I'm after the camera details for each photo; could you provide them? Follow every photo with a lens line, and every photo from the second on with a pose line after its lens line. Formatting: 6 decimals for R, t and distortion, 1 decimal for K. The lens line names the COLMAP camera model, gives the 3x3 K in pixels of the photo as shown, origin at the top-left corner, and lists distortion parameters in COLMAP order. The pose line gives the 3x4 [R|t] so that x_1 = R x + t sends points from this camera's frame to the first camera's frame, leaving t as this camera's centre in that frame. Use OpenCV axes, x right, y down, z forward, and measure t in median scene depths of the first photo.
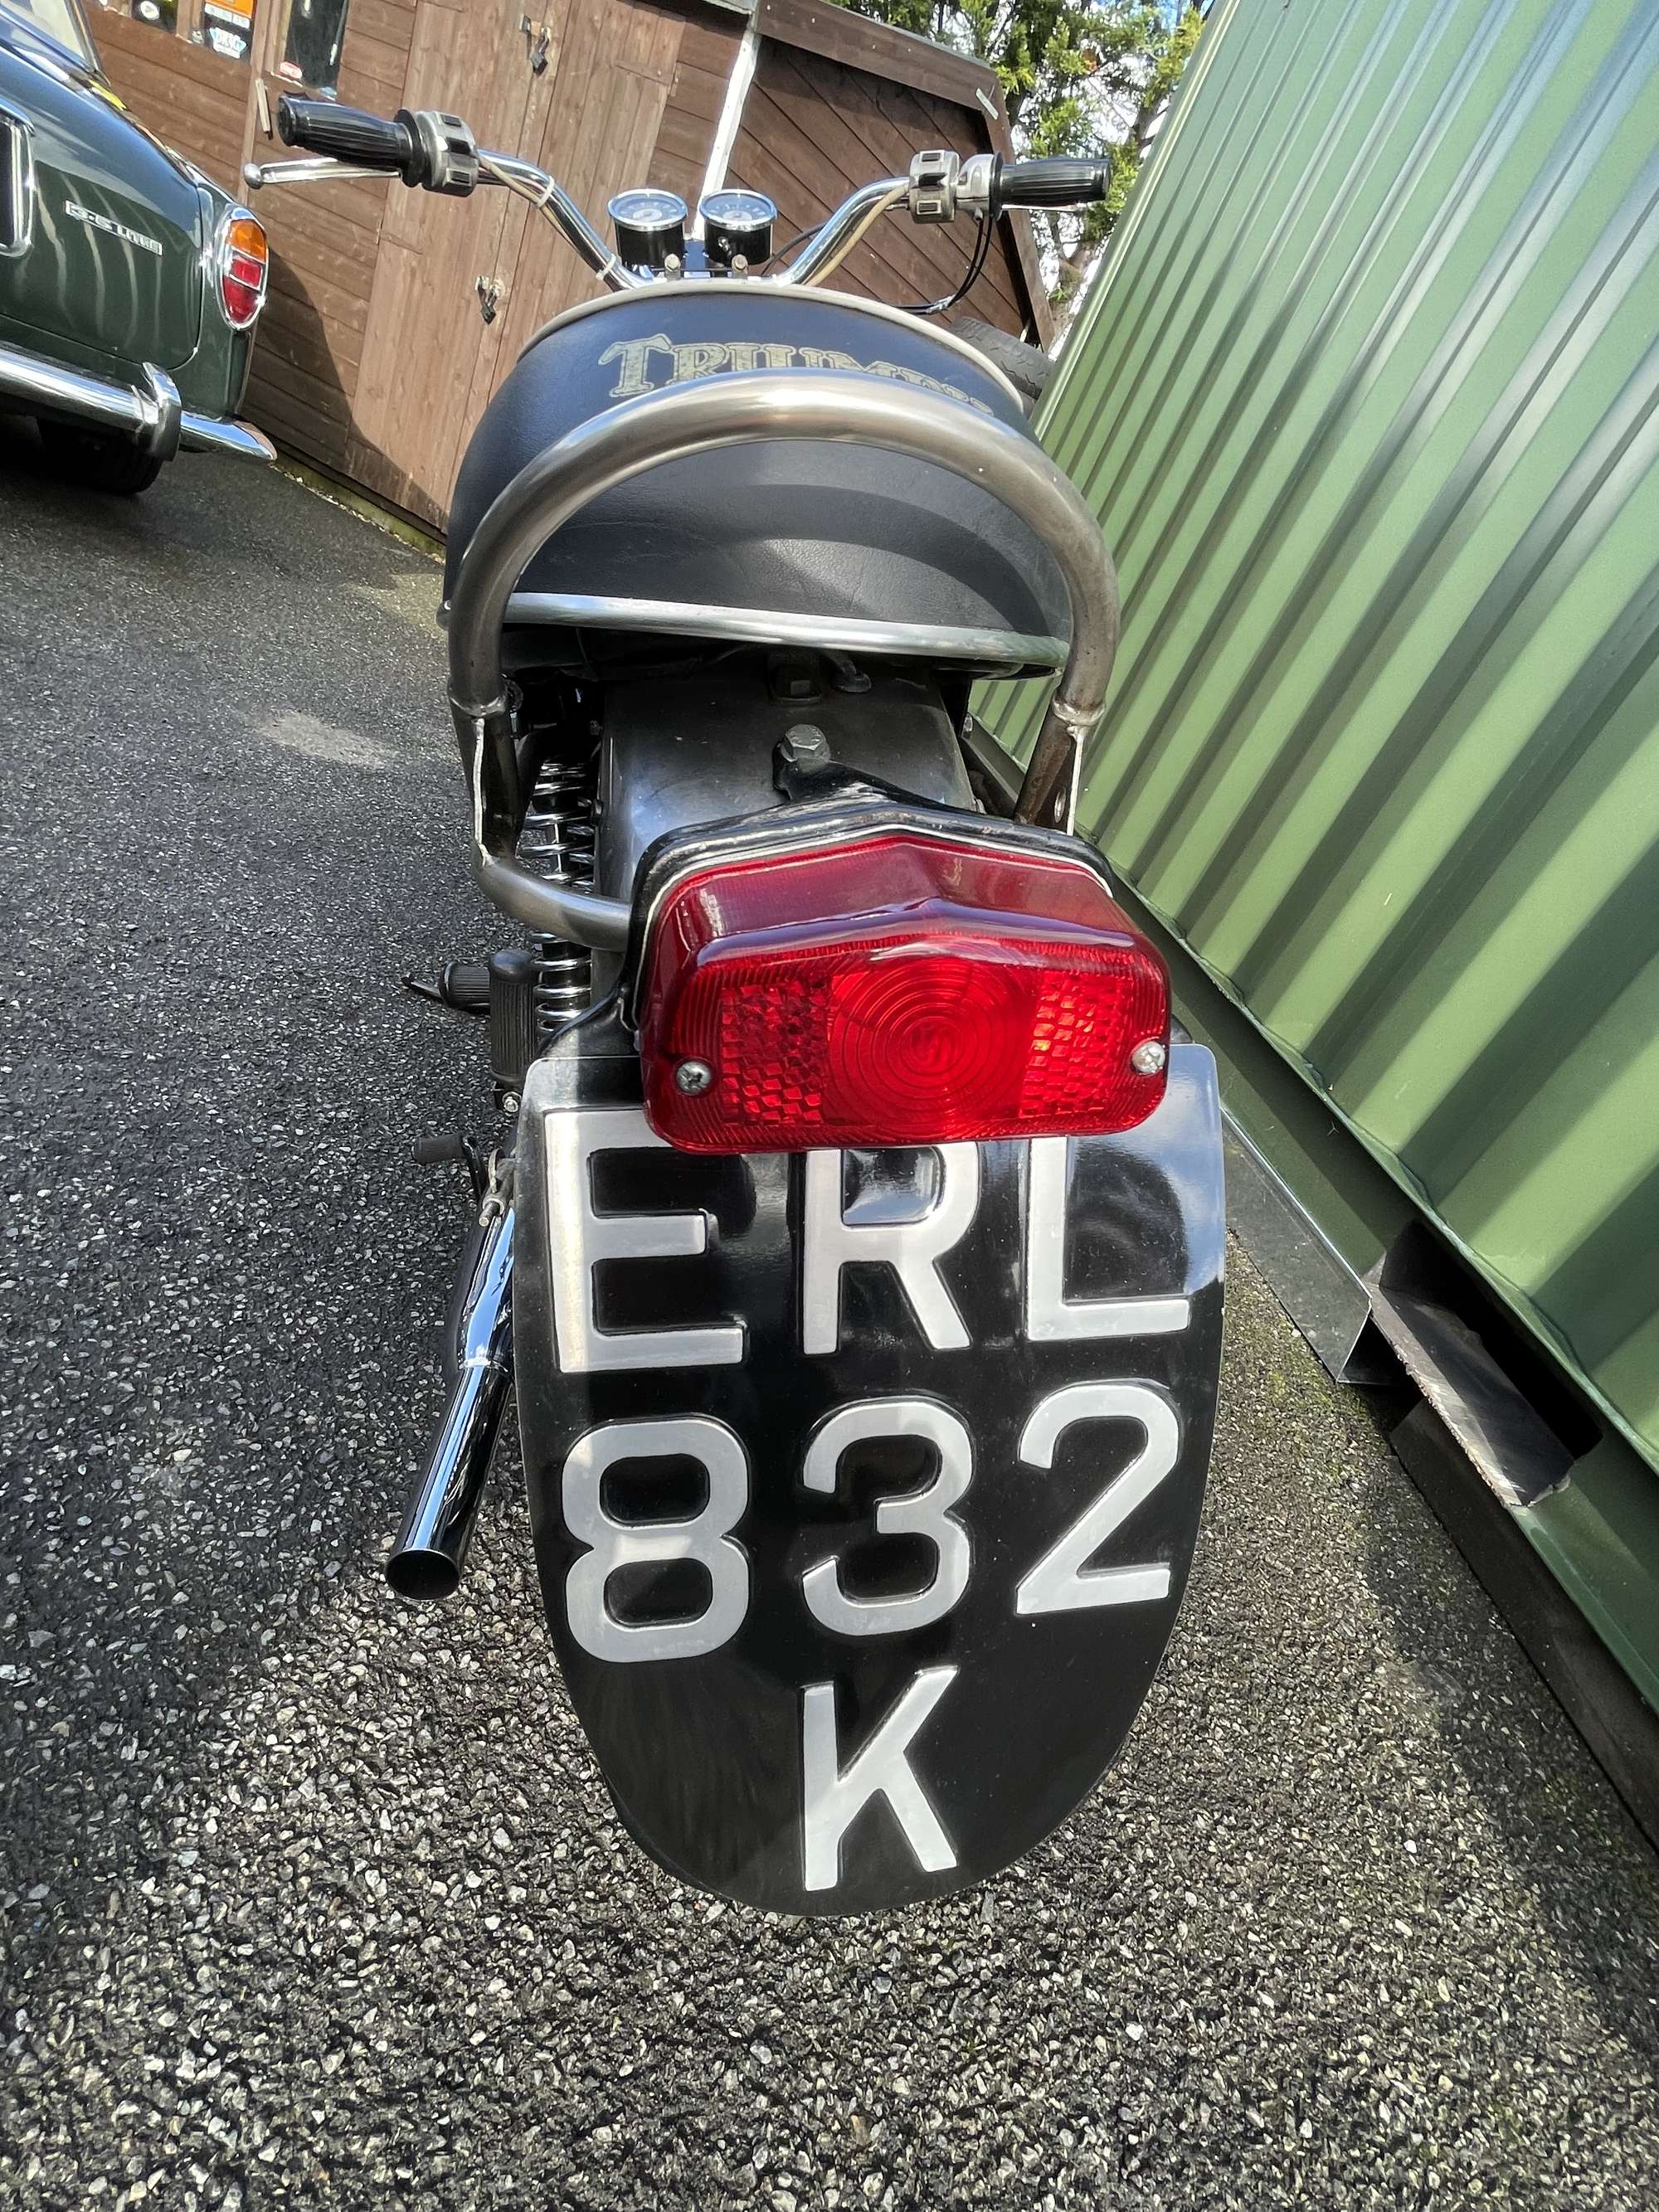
lens RADIAL K [[1031.2, 0, 837.0], [0, 1031.2, 1085.4], [0, 0, 1]] dist [-0.003847, 0.005018]
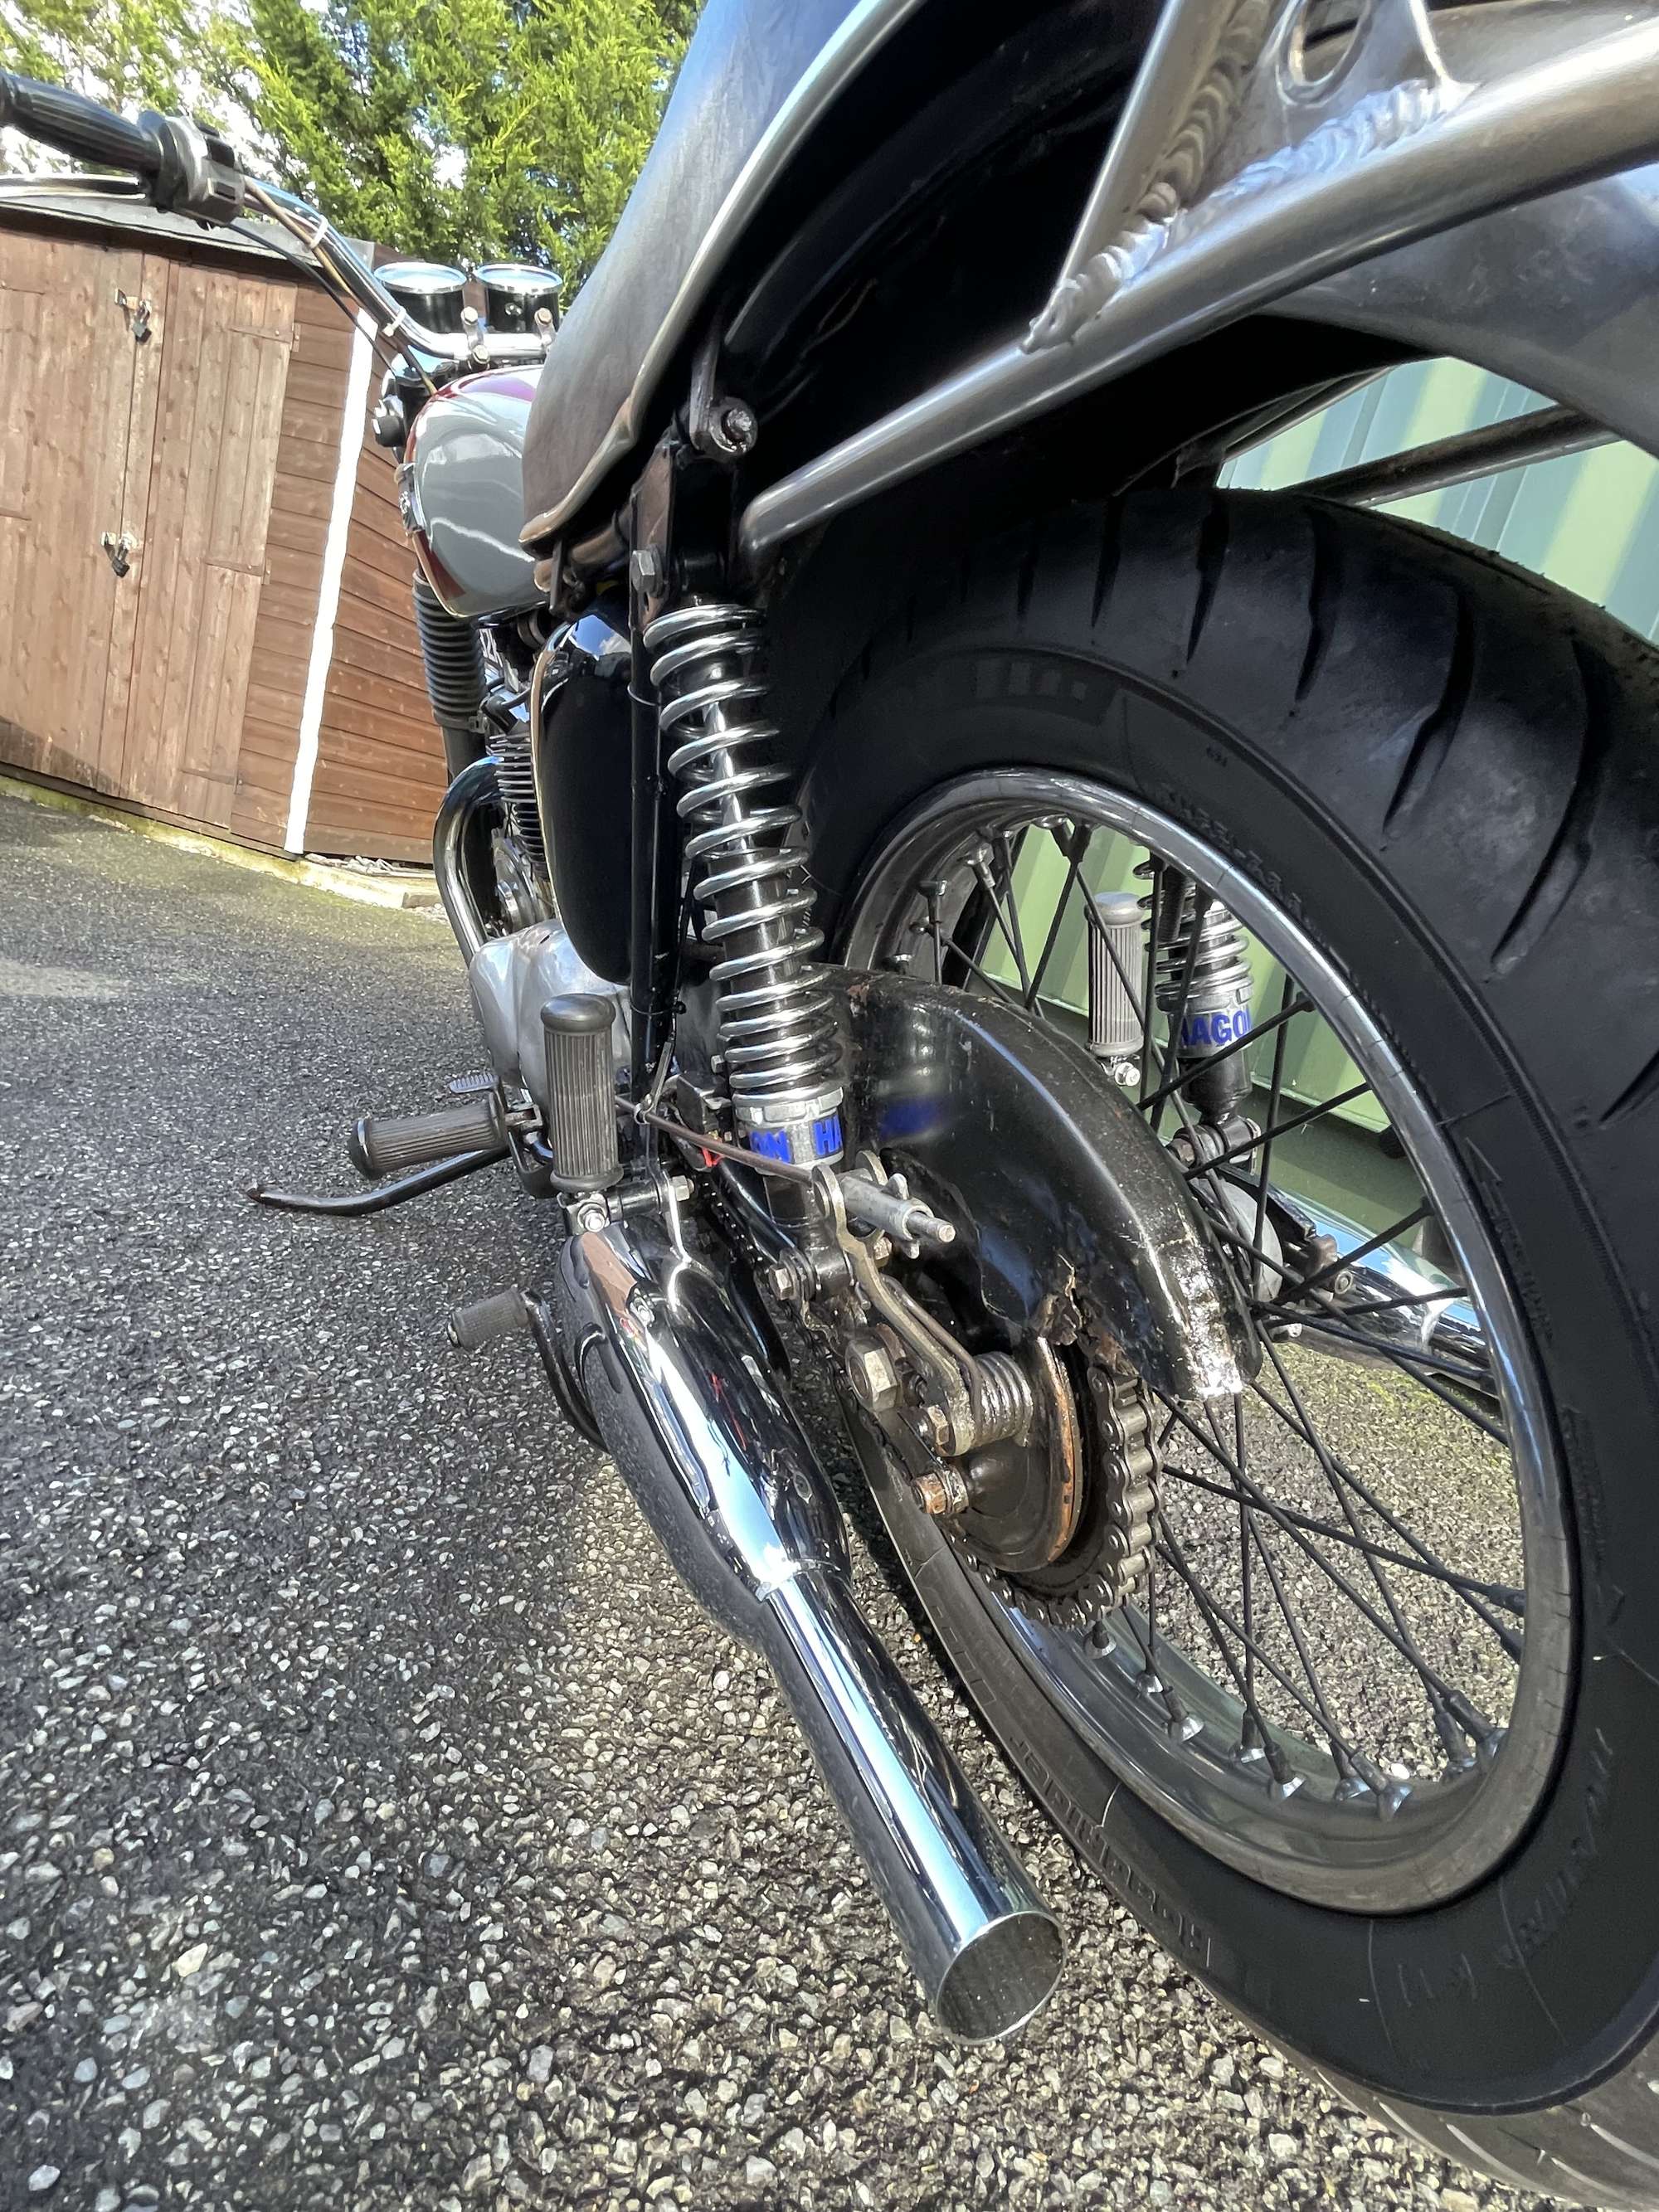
lens RADIAL K [[1031.2, 0, 822.5], [0, 1031.2, 1101.0], [0, 0, 1]] dist [-0.003847, 0.005018]
pose [[0.946601, -0.215332, 0.239954, -0.317980], [0.252908, 0.957537, -0.138422, 0.075166], [-0.199959, 0.191717, 0.960865, 0.289014]]
